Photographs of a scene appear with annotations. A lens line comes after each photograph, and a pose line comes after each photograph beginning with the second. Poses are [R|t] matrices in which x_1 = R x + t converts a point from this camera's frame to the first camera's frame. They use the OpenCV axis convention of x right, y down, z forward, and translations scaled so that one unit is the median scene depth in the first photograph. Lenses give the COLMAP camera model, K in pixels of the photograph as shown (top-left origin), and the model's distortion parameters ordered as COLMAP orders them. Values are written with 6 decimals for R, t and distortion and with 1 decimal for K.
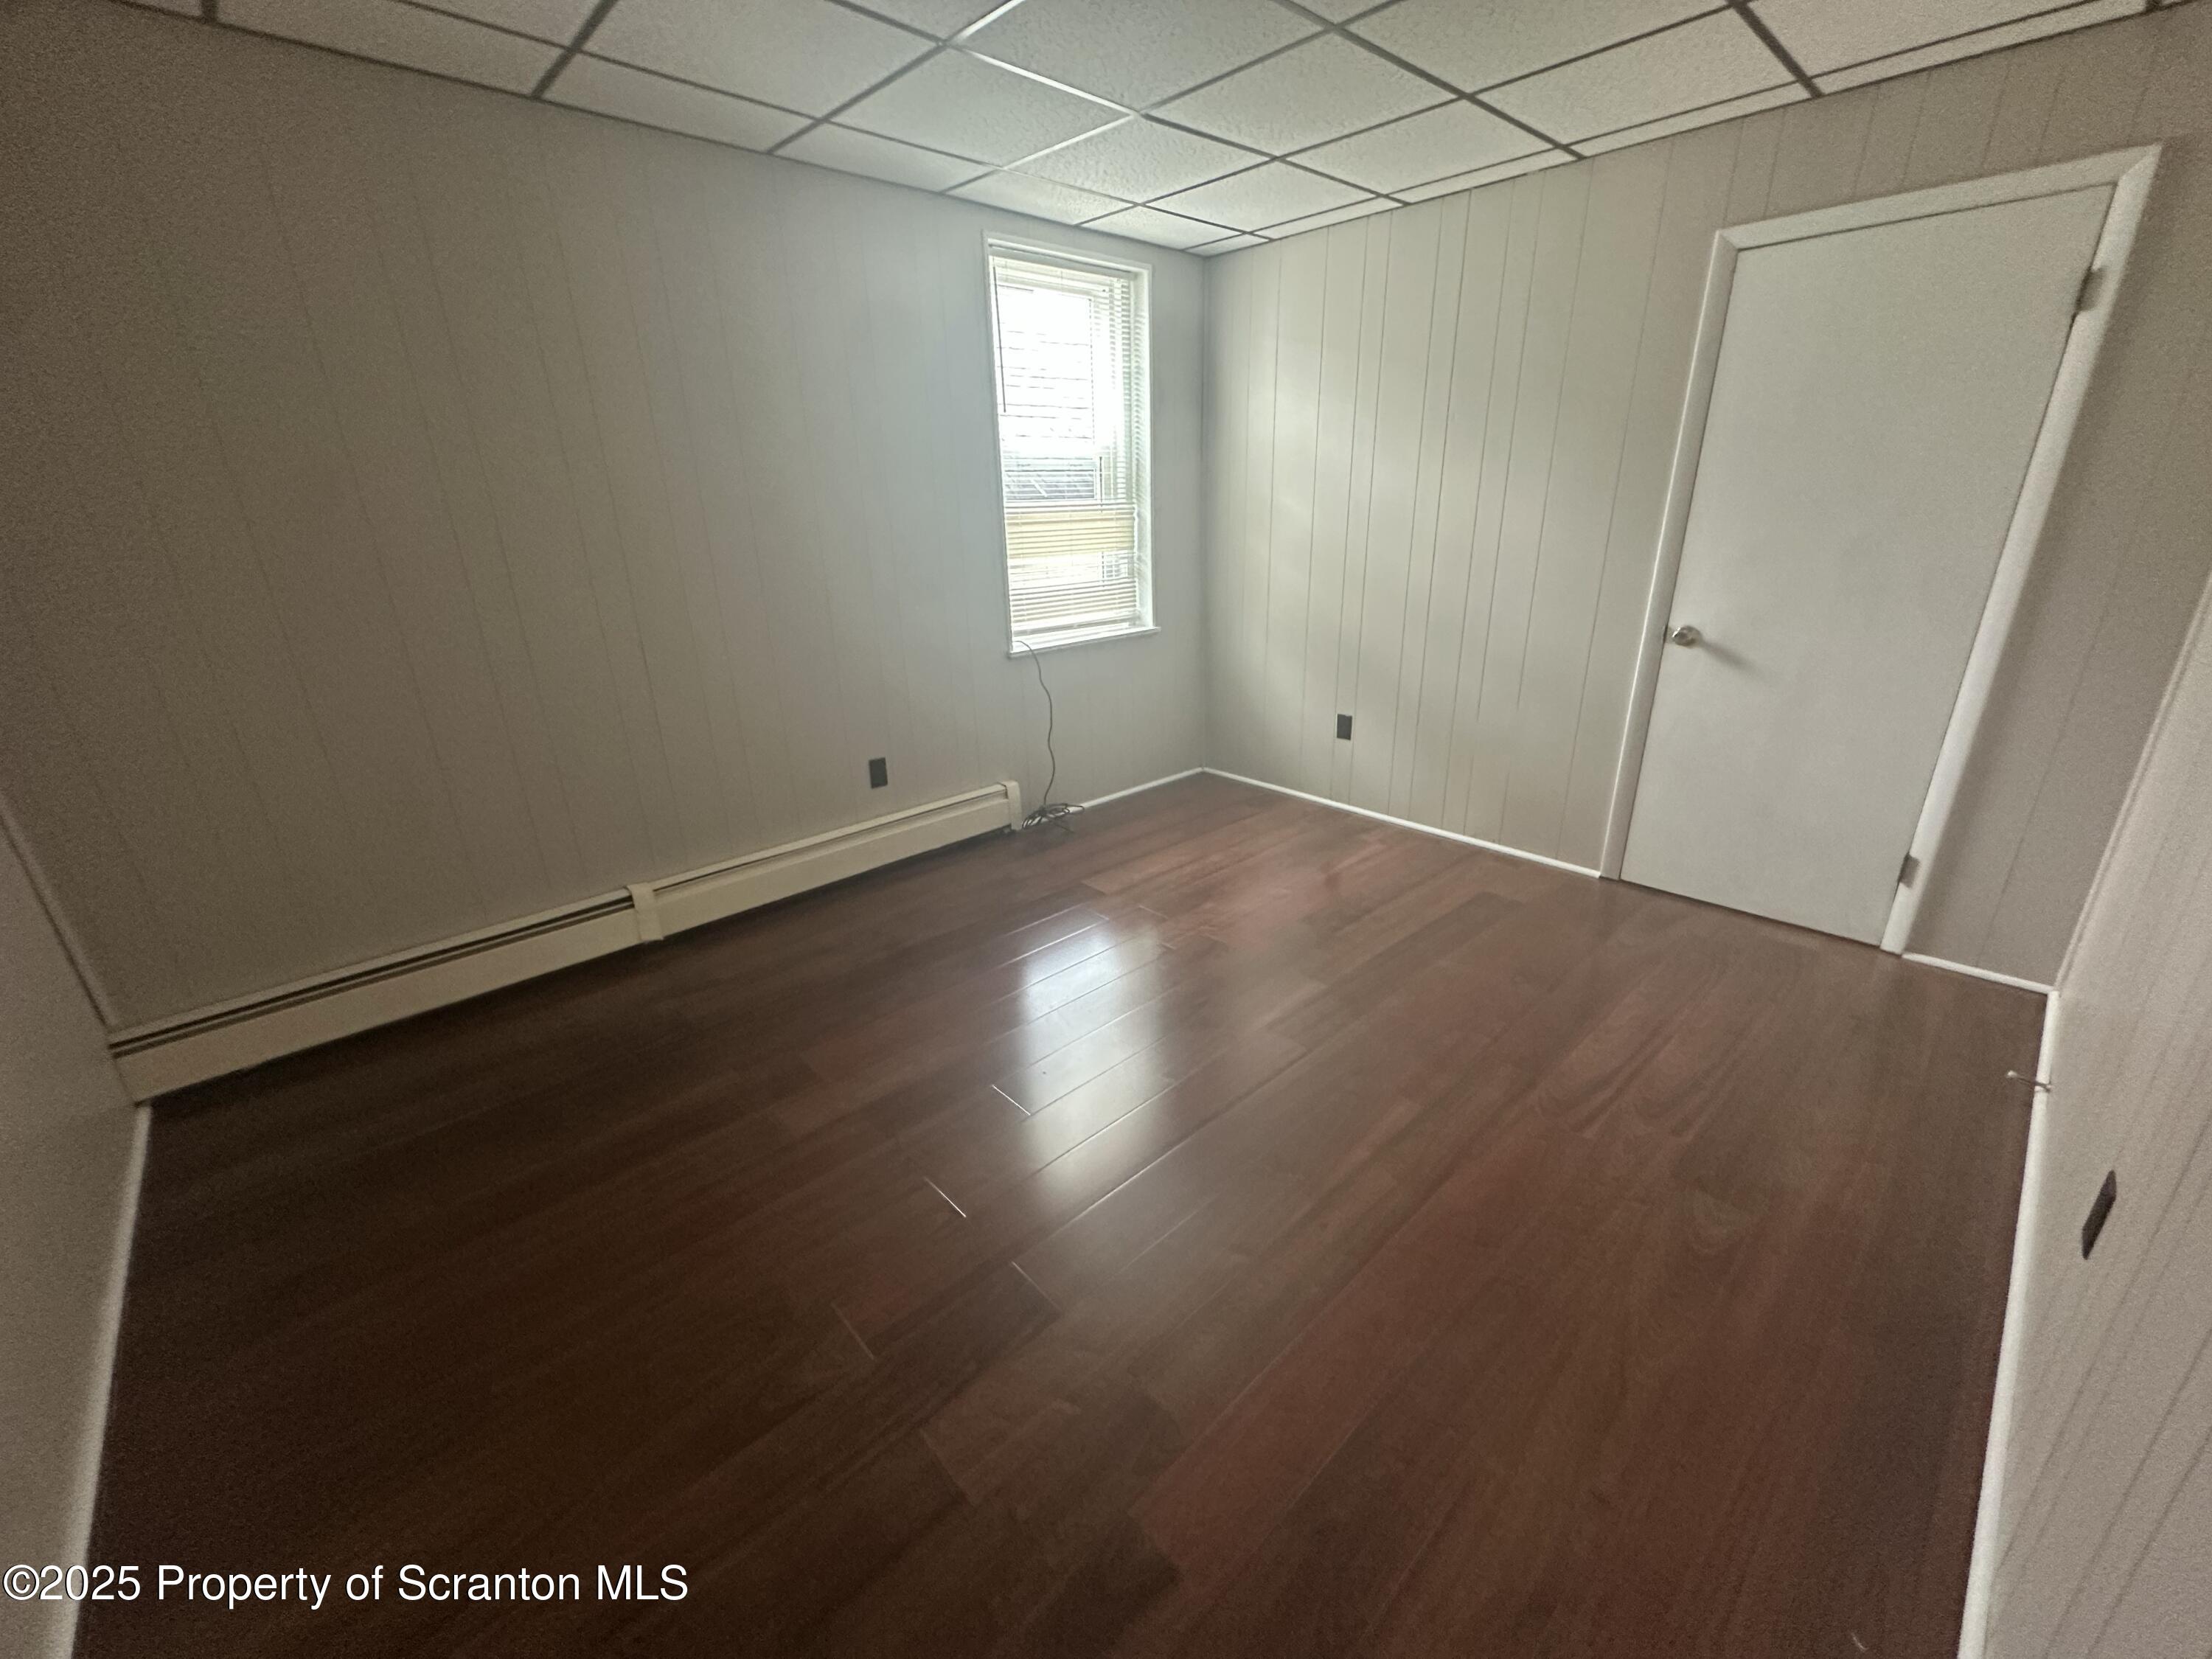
lens RADIAL K [[887.3, 0, 1113.4], [0, 887.3, 829.8], [0, 0, 1]] dist [-0.001849, -0.000271]
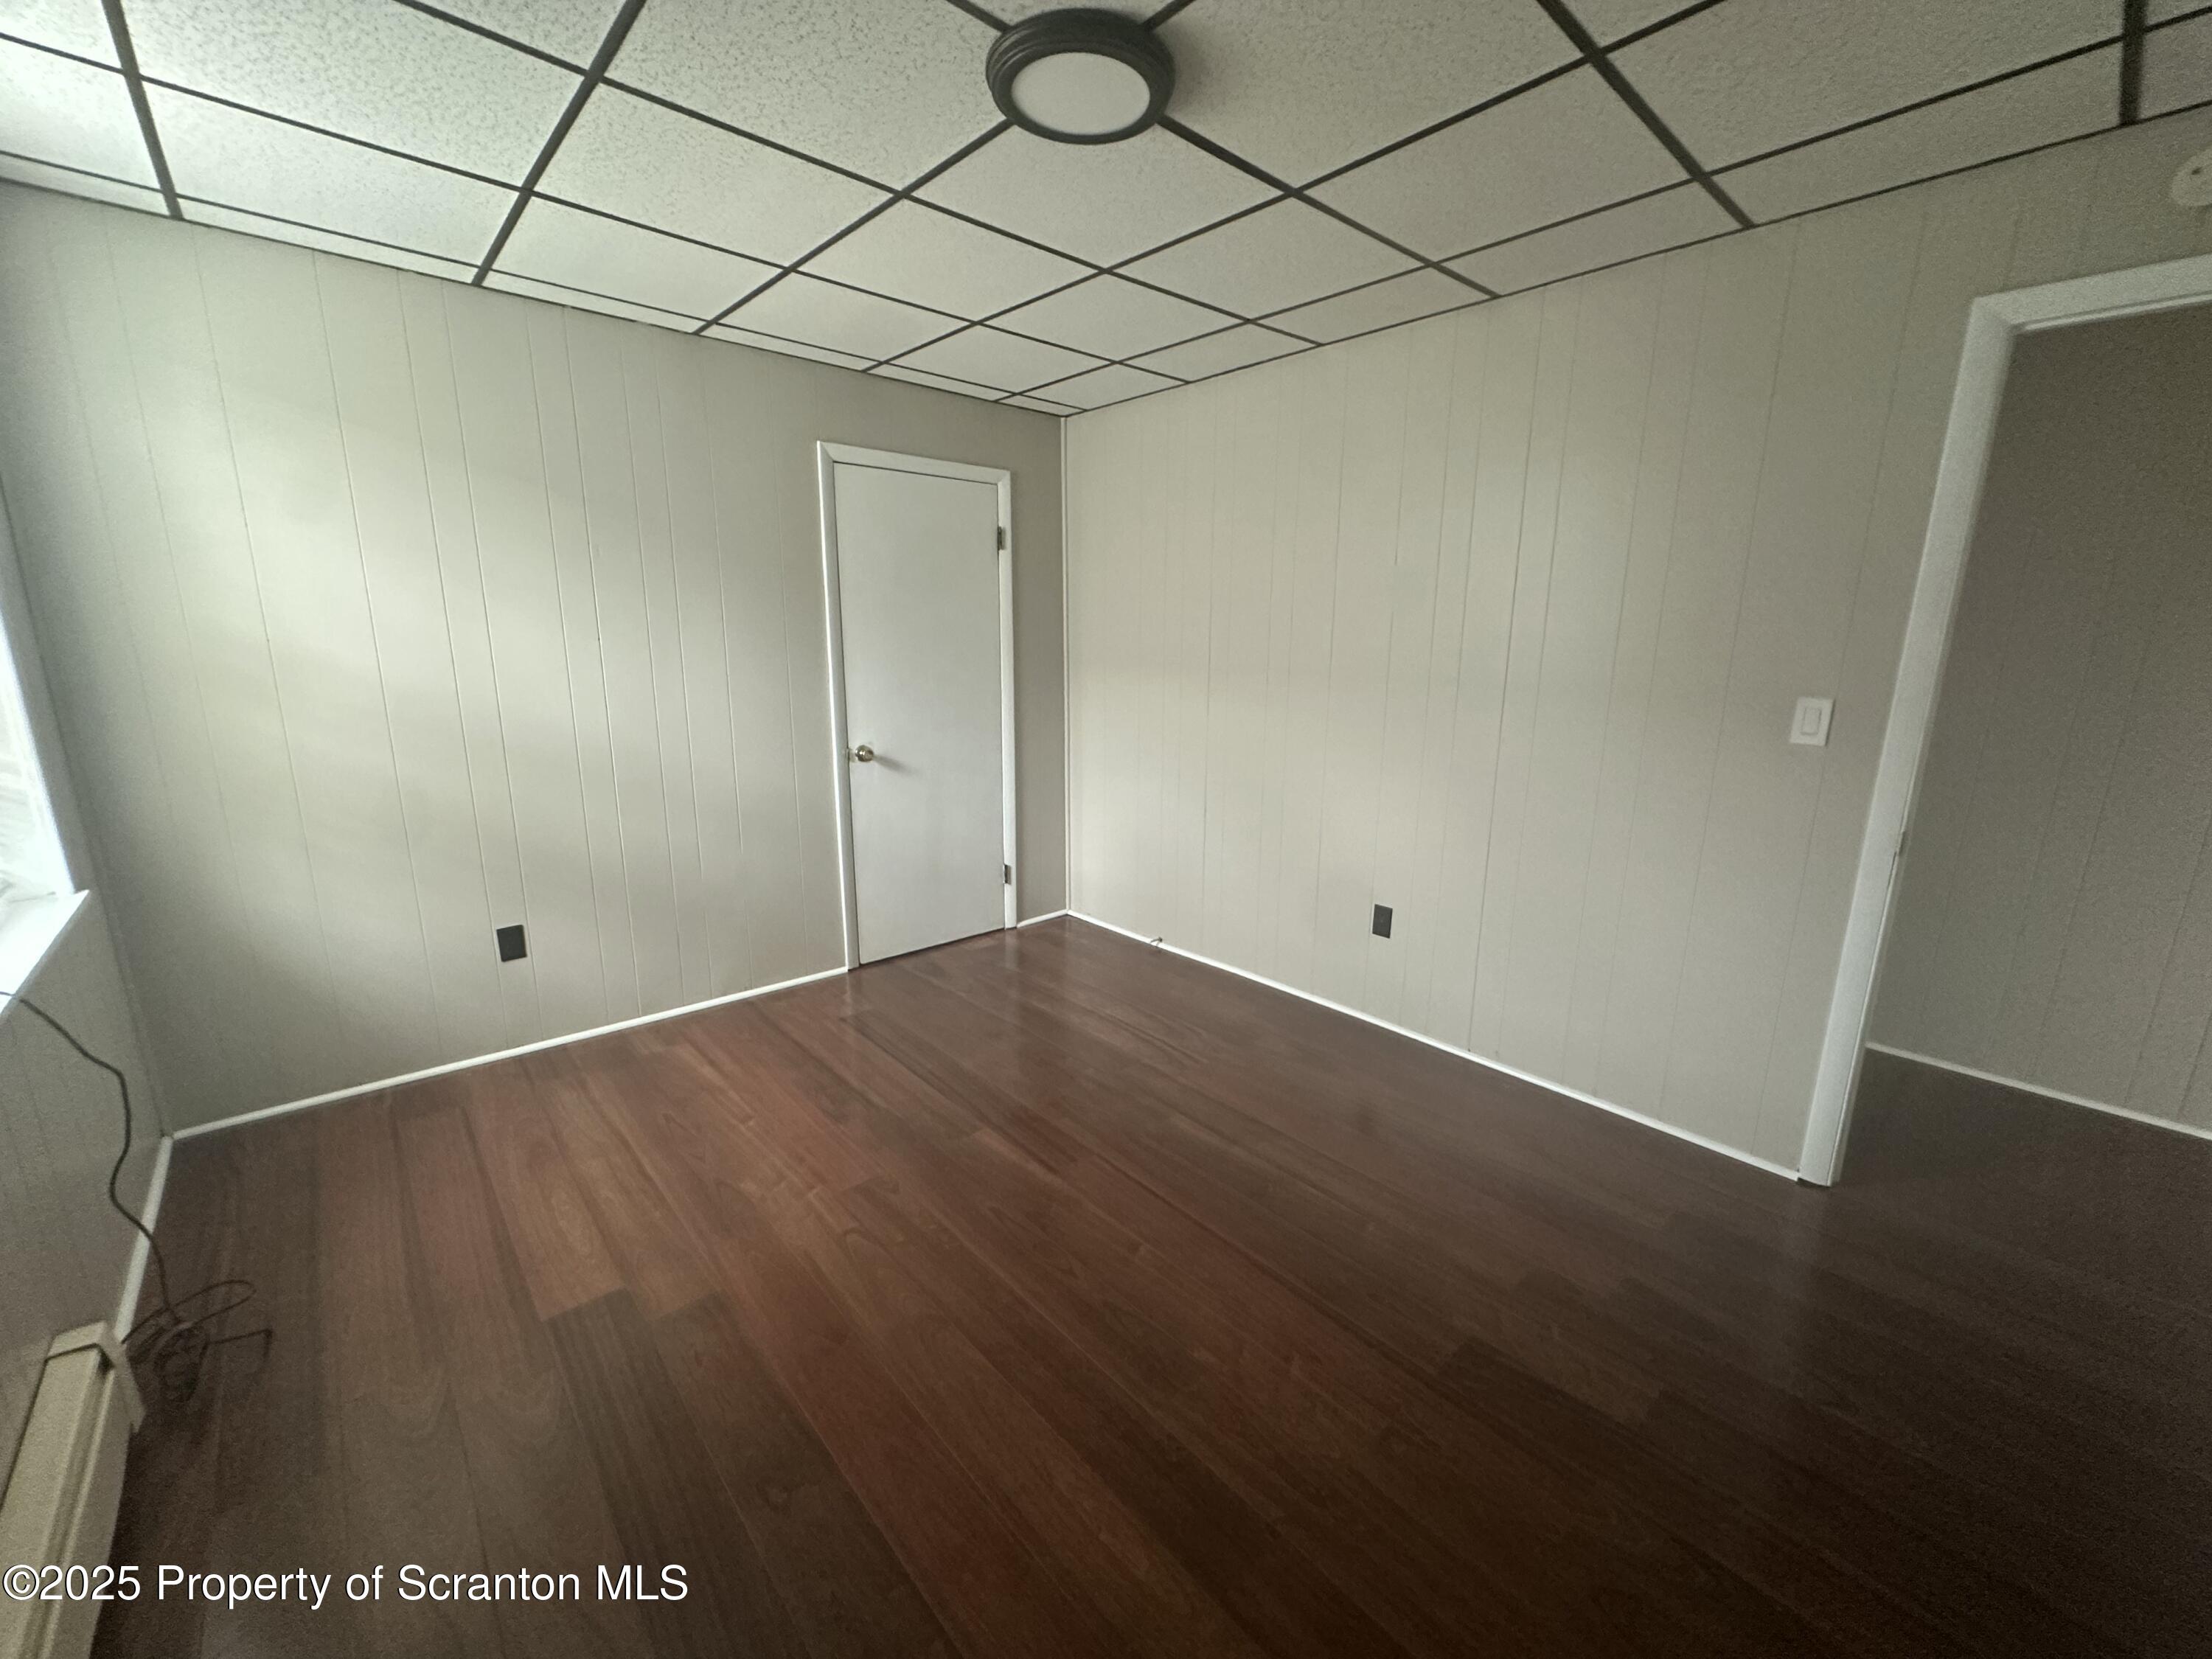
lens RADIAL K [[887.3, 0, 1113.4], [0, 887.3, 829.8], [0, 0, 1]] dist [-0.001849, -0.000271]
pose [[0.011243, -0.195686, 0.980602, -0.567782], [0.336137, 0.924335, 0.180603, -0.223282], [-0.941746, 0.327586, 0.076170, 0.603909]]
